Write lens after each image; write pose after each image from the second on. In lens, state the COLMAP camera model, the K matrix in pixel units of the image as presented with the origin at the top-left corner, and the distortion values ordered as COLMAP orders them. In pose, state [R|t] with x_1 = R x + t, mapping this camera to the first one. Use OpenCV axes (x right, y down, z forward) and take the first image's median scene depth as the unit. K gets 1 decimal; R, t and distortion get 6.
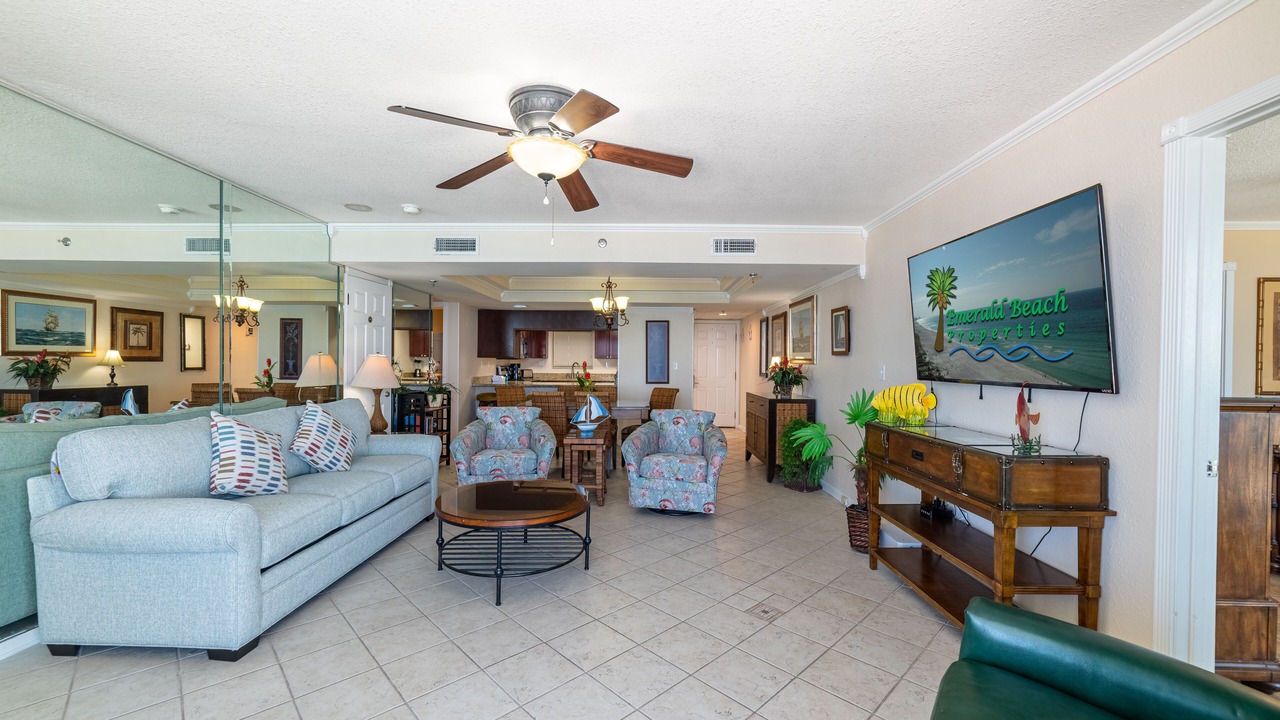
lens RADIAL K [[498.8, 0, 645.3], [0, 498.8, 366.4], [0, 0, 1]] dist [-0.007890, 0.004266]
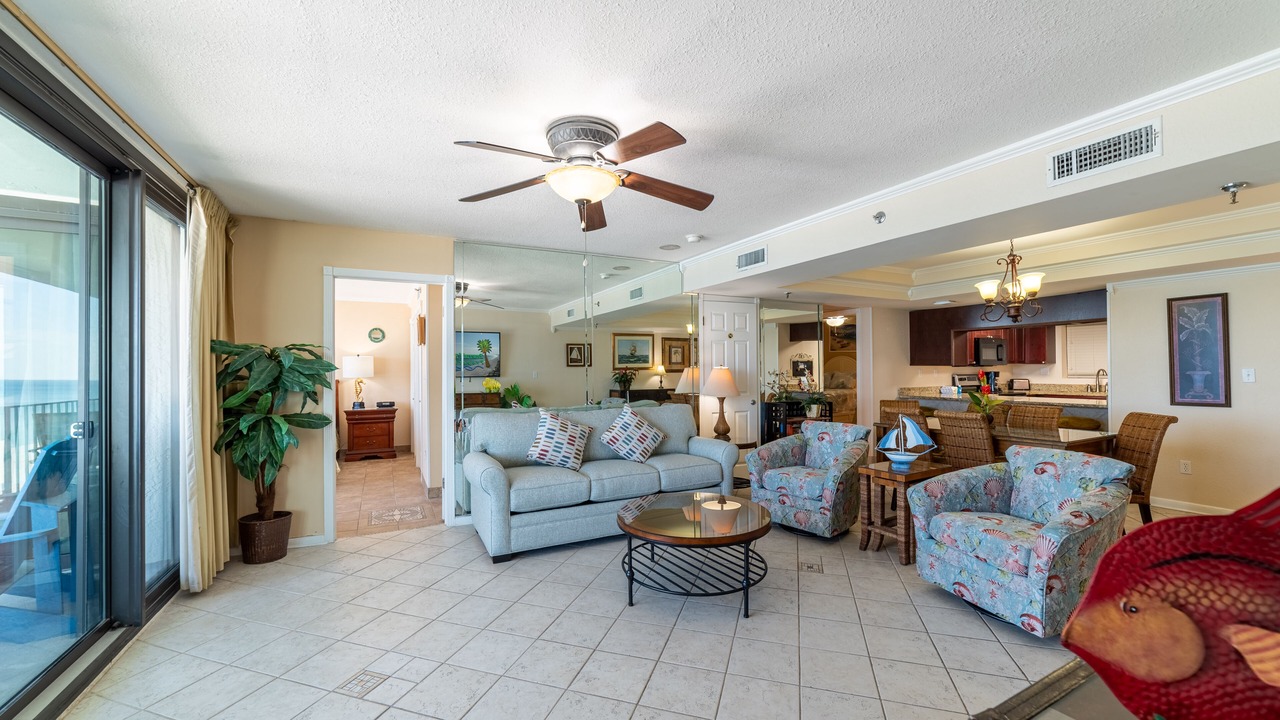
lens RADIAL K [[498.8, 0, 645.2], [0, 498.8, 369.3], [0, 0, 1]] dist [-0.007890, 0.004266]
pose [[0.485861, -0.011186, -0.873964, 0.361190], [0.004375, 0.999937, -0.010366, -0.007135], [0.874025, 0.001213, 0.485879, 0.282033]]
